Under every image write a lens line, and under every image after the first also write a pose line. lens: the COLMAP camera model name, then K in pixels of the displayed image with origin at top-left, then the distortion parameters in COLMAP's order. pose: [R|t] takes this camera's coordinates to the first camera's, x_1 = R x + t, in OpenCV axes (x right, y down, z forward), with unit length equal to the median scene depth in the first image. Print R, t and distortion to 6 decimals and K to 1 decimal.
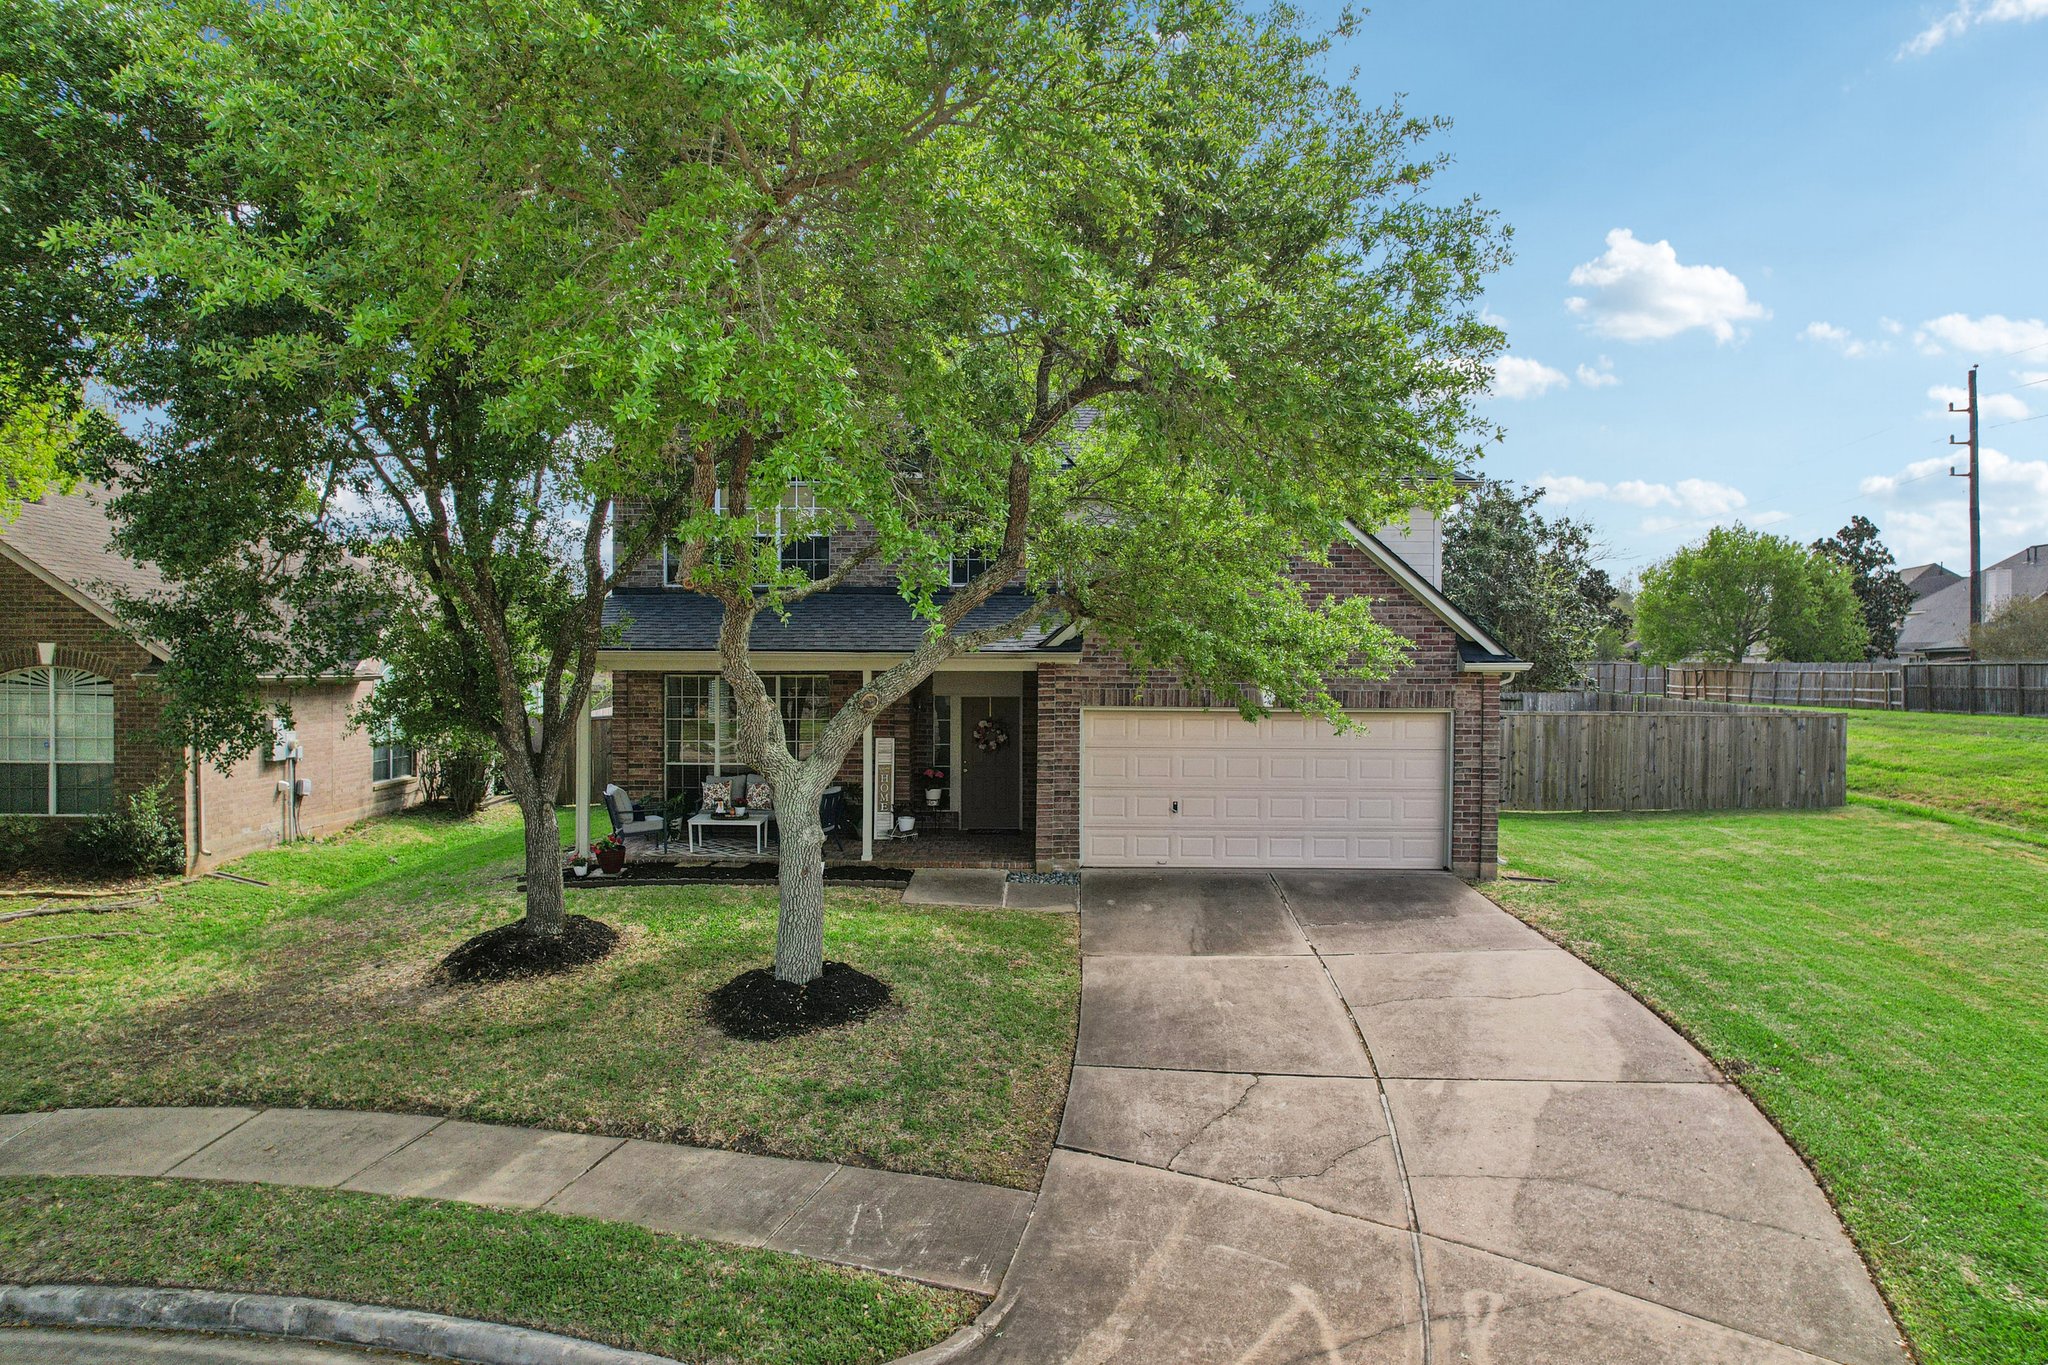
lens RADIAL K [[1341.0, 0, 1030.2], [0, 1341.0, 683.2], [0, 0, 1]] dist [-0.079853, 0.072342]
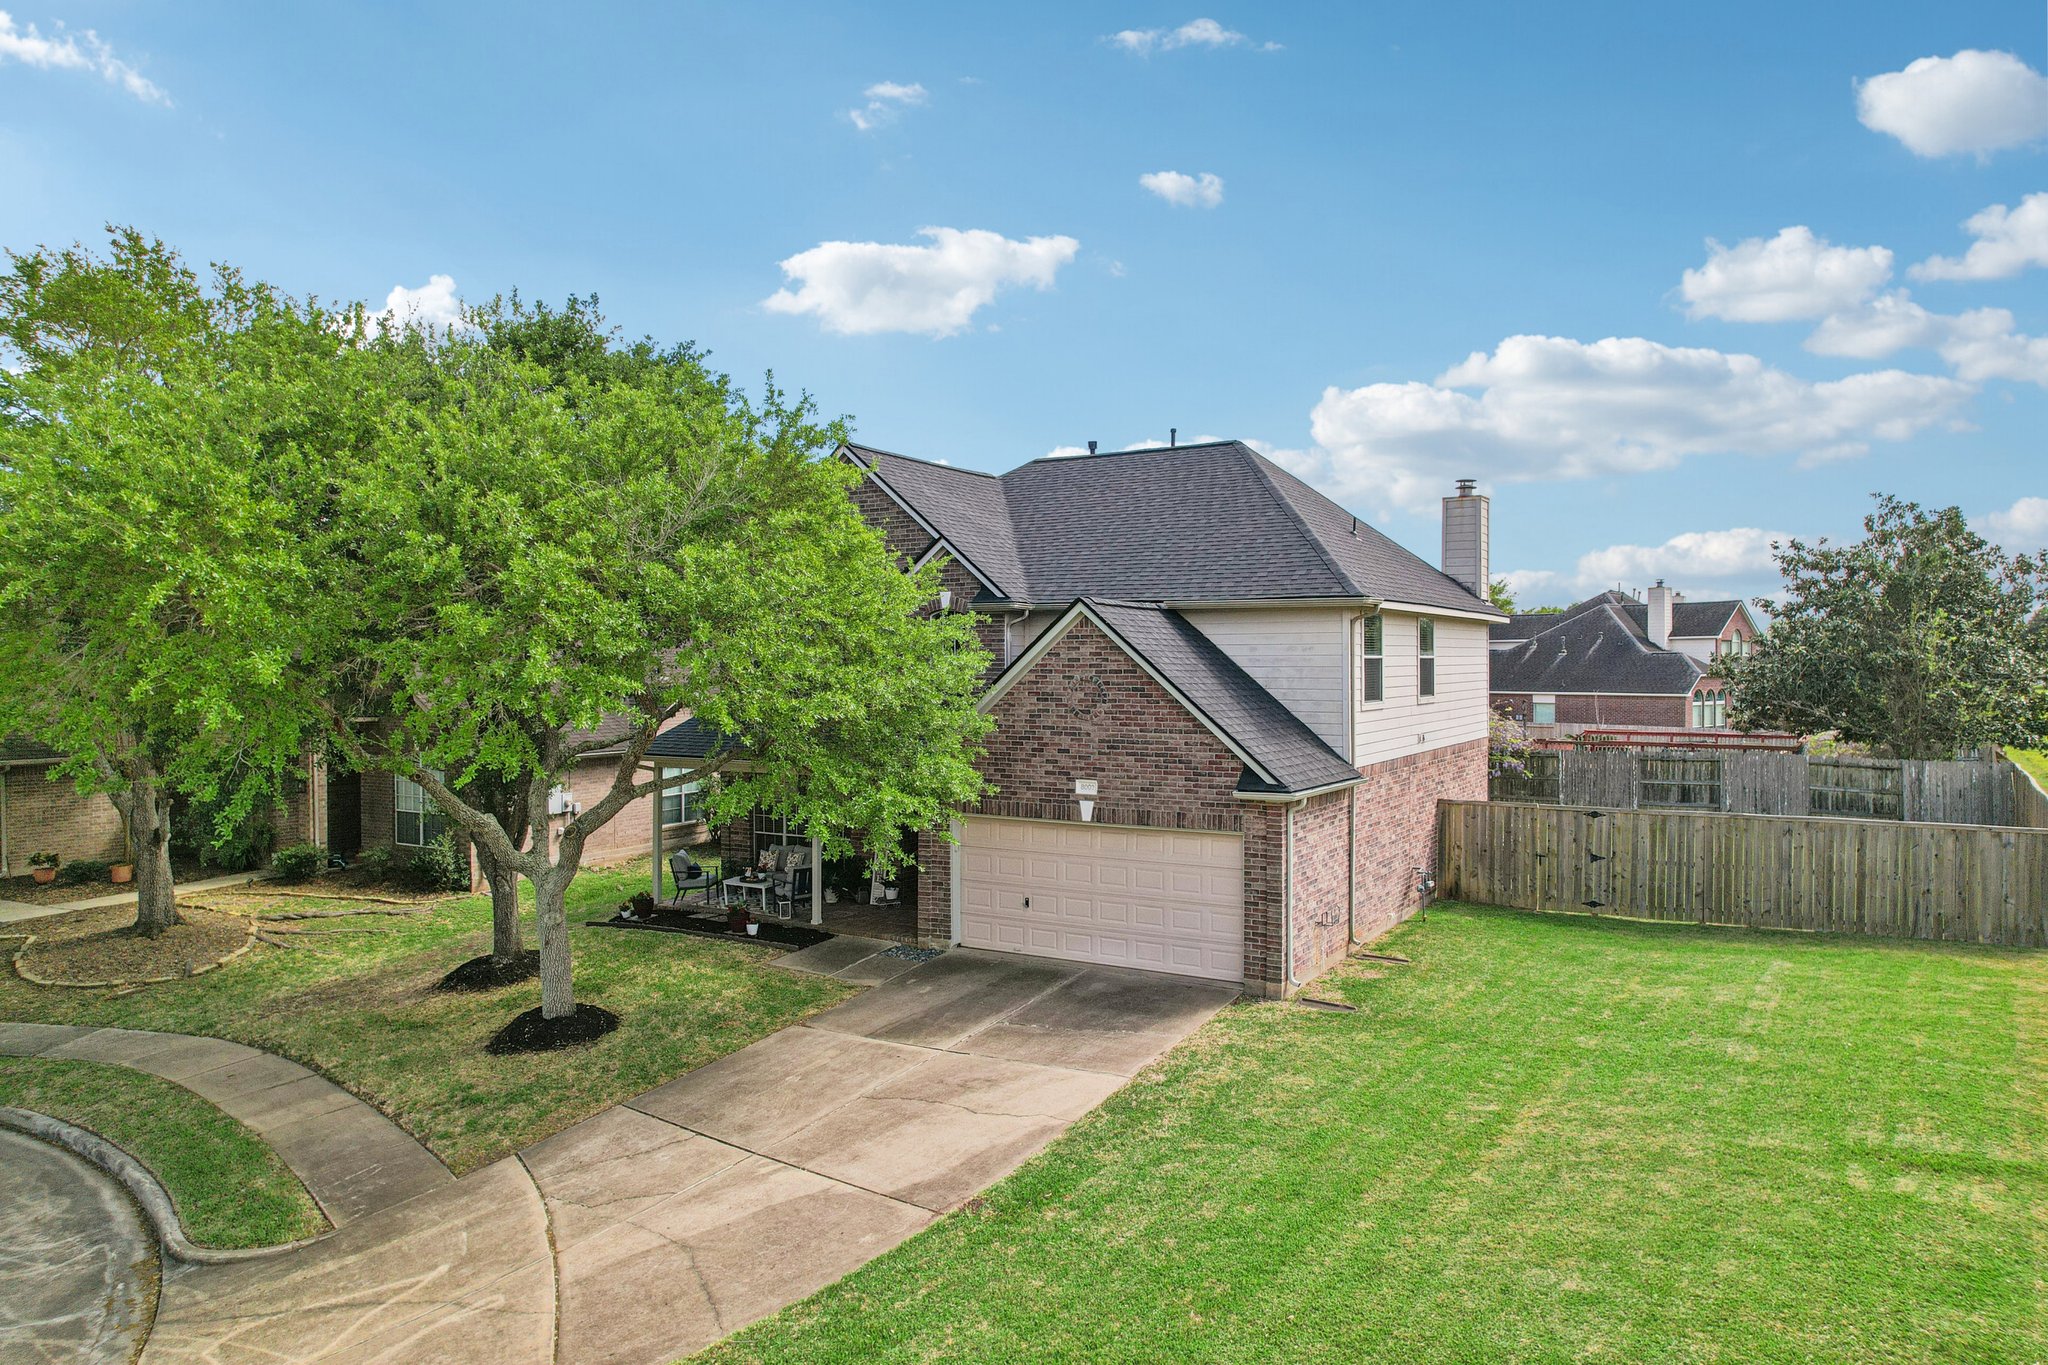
lens RADIAL K [[1341.0, 0, 1030.2], [0, 1341.0, 683.2], [0, 0, 1]] dist [-0.079853, 0.072342]
pose [[0.860852, 0.000349, -0.508855, 1.117696], [0.002222, 0.999988, 0.004444, -0.162300], [0.508850, -0.004956, 0.860841, 0.022411]]
